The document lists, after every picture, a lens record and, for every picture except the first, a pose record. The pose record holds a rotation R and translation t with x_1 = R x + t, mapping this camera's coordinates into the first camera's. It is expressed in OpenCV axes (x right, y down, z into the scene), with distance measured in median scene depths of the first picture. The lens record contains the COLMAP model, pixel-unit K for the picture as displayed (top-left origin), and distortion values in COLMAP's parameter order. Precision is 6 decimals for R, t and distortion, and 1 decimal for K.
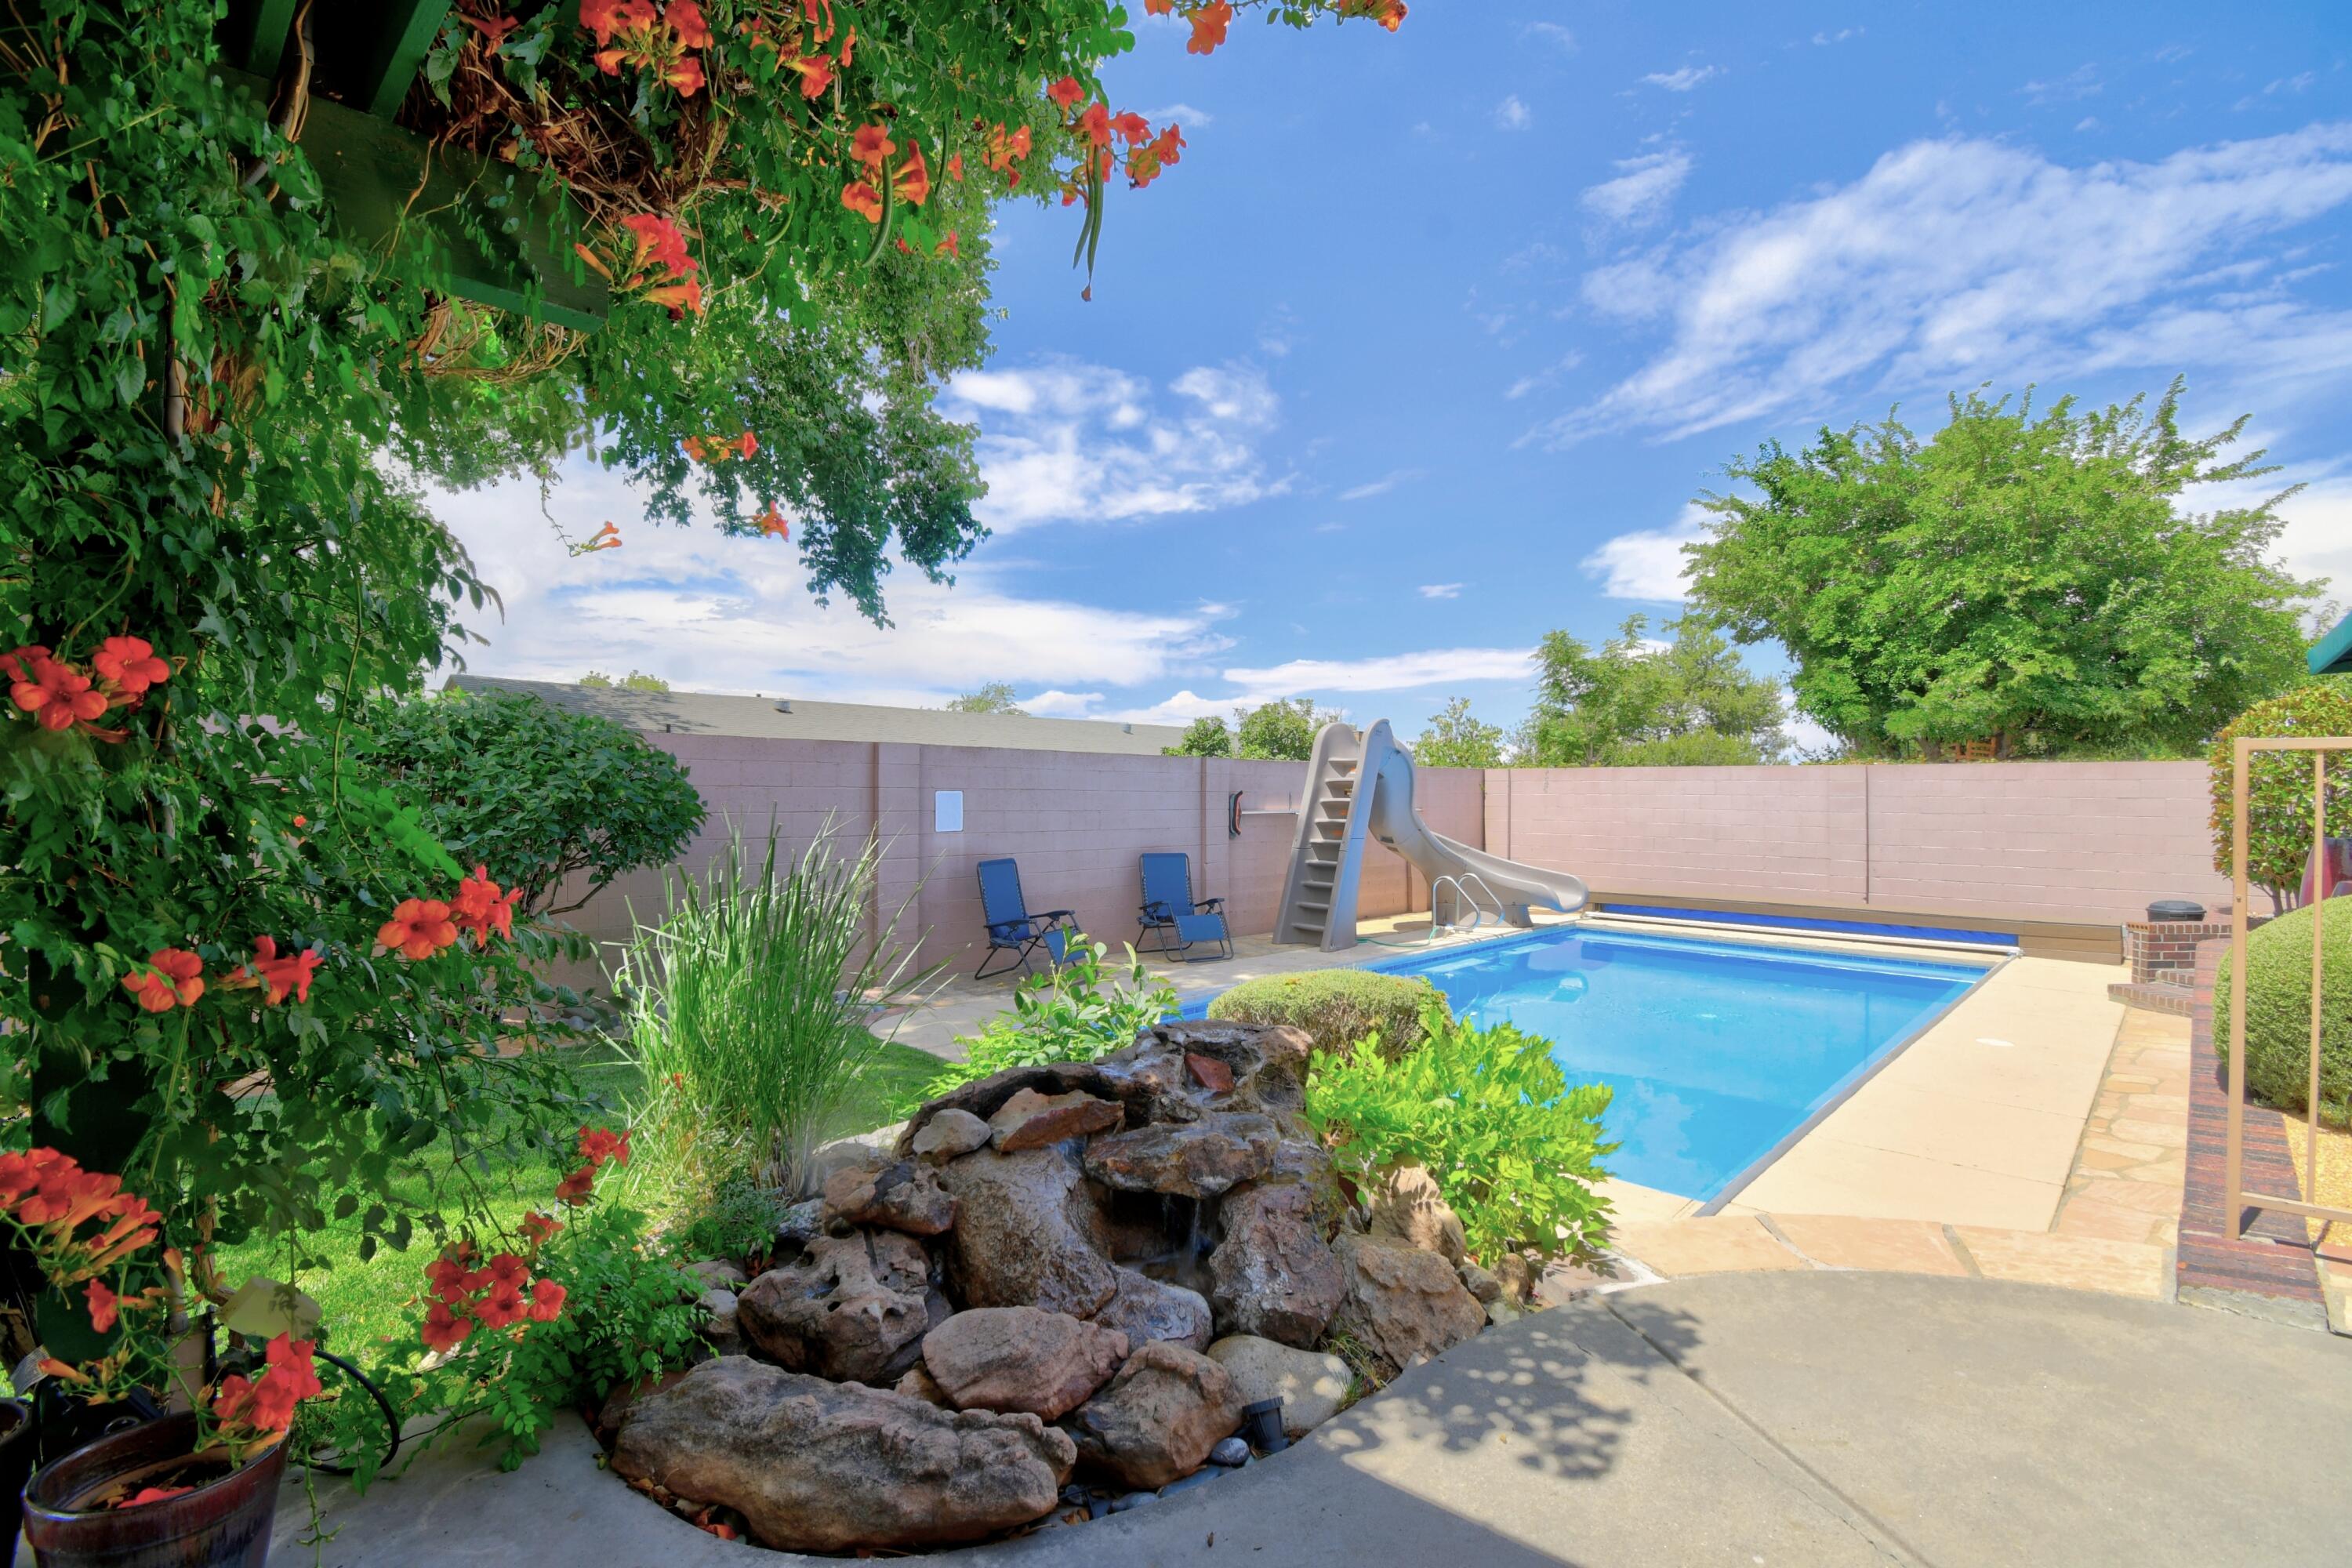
lens RADIAL K [[1049.2, 0, 1225.4], [0, 1049.2, 773.5], [0, 0, 1]] dist [-0.013318, 0.000293]
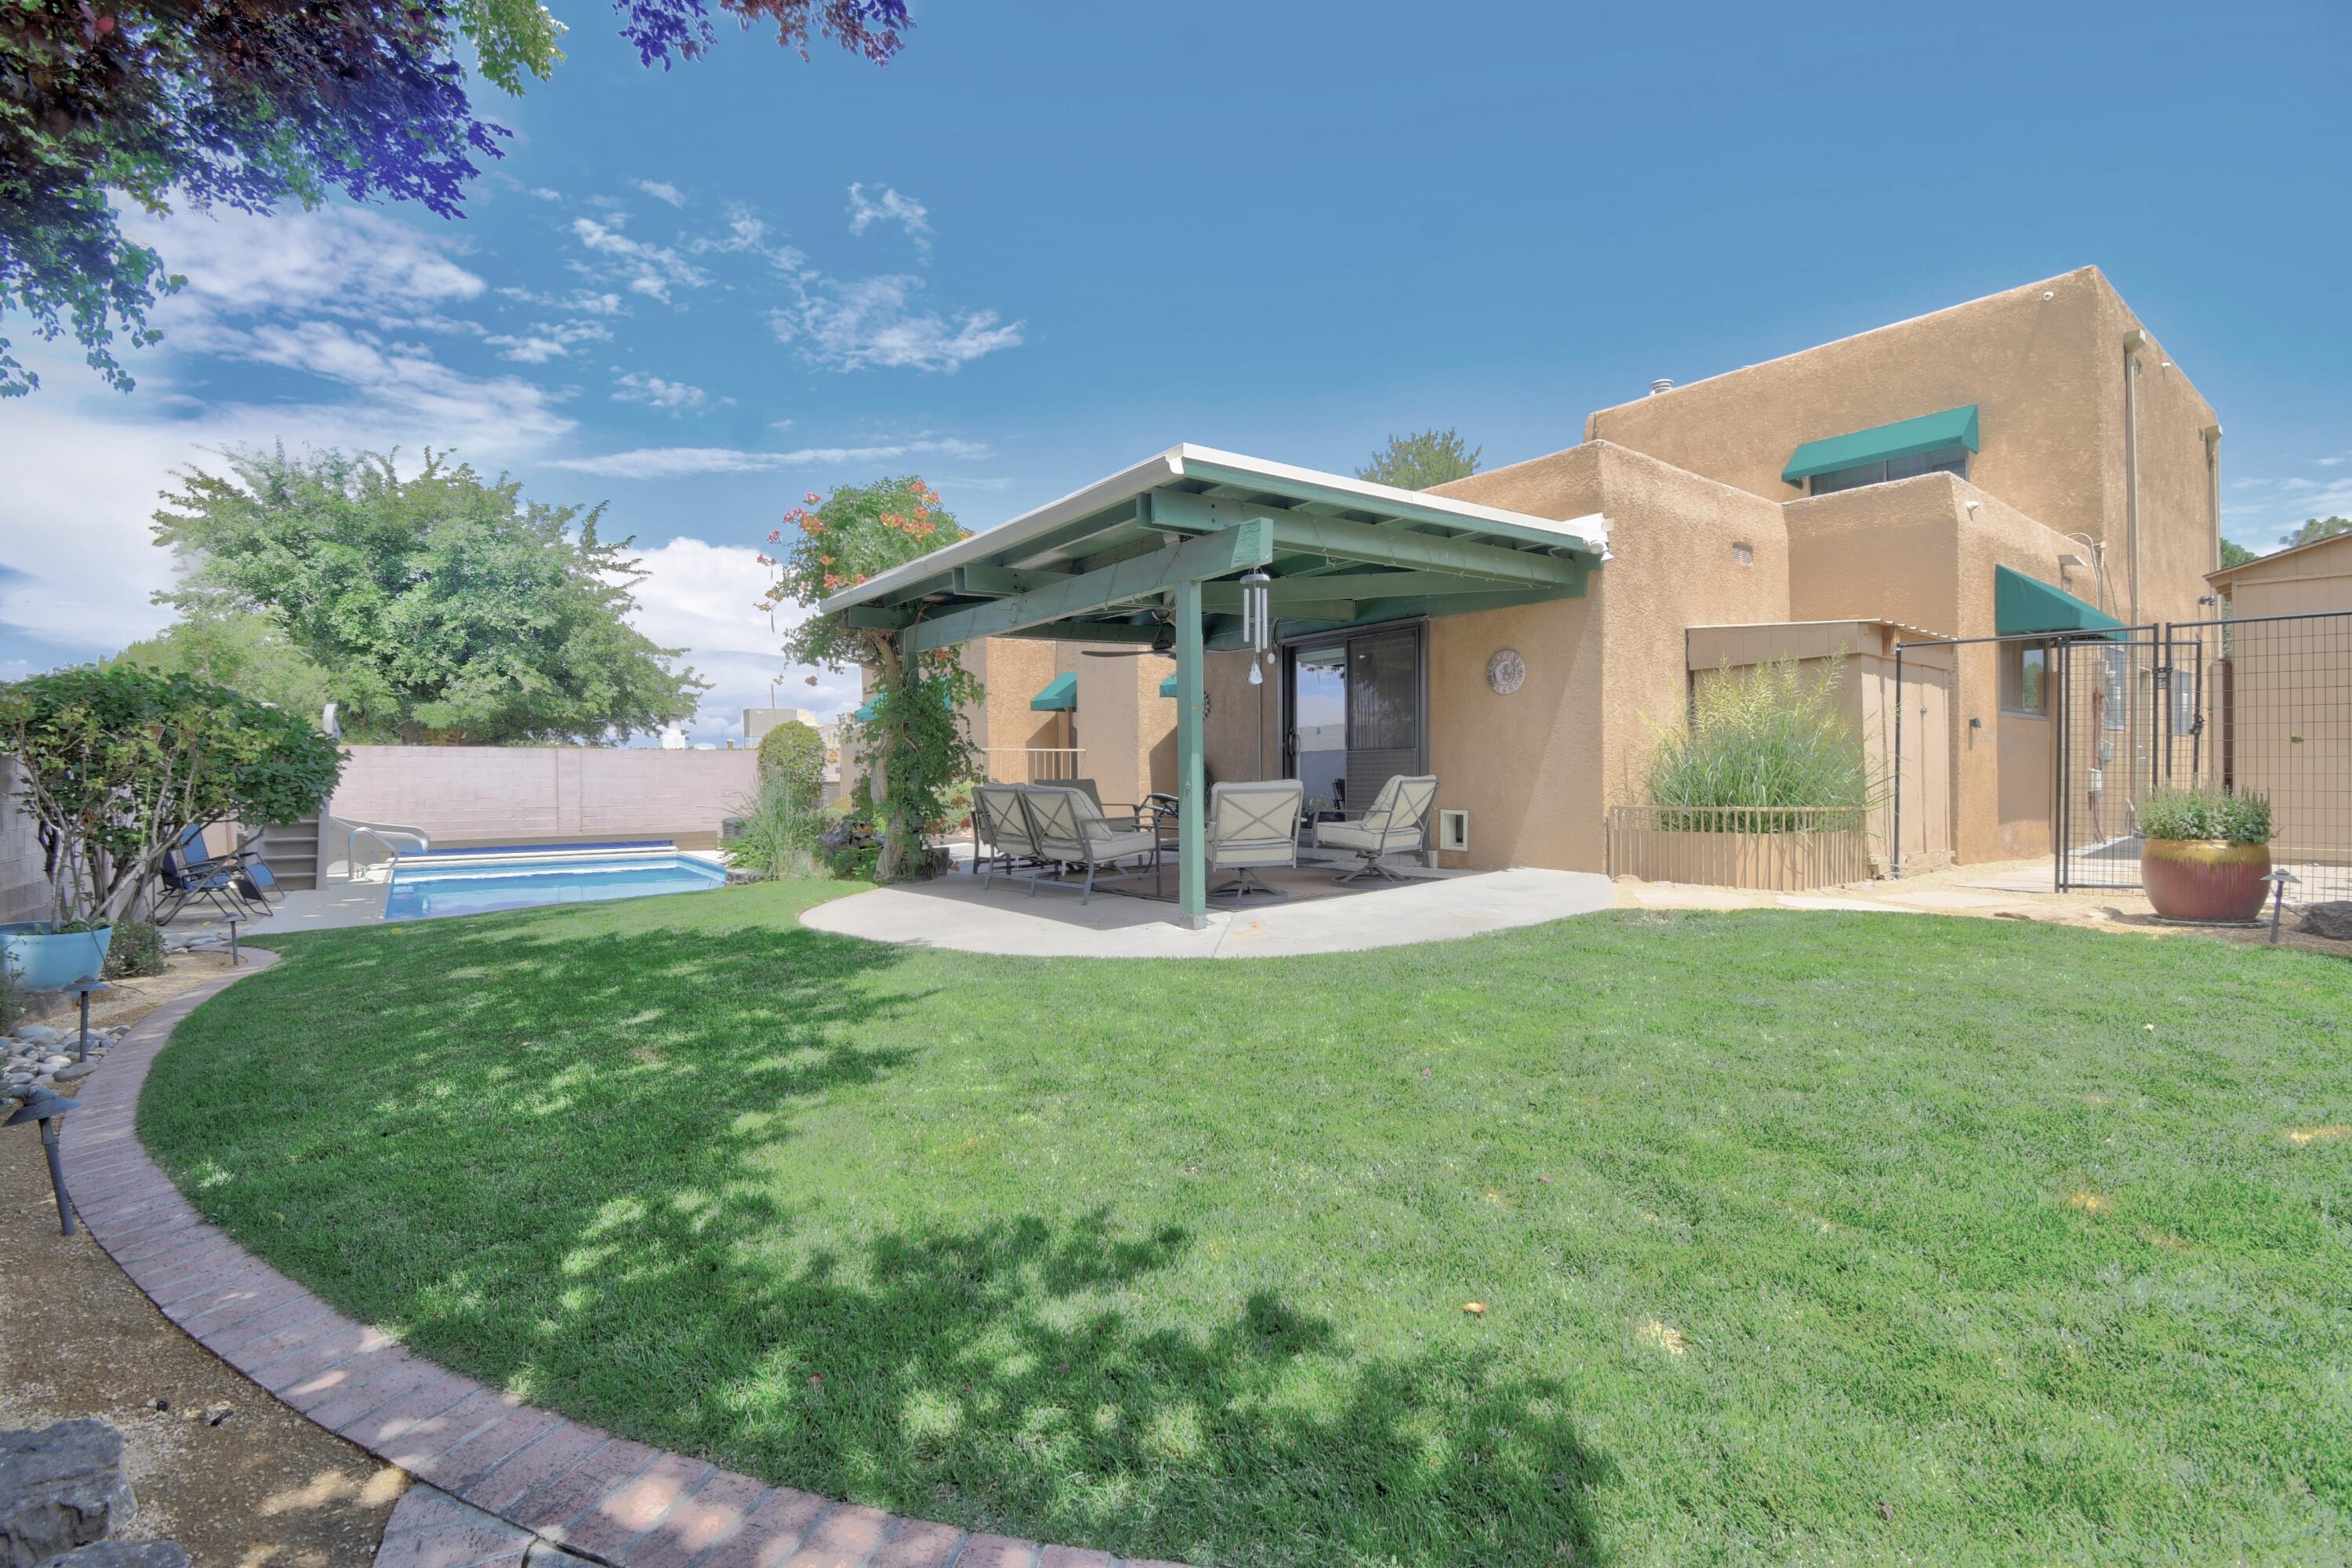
lens RADIAL K [[1049.2, 0, 1180.4], [0, 1049.2, 777.0], [0, 0, 1]] dist [-0.013318, 0.000293]
pose [[0.181171, -0.007934, 0.983420, -0.432032], [-0.016482, 0.999803, 0.011103, -0.001170], [-0.983314, -0.018220, 0.181004, -0.130307]]
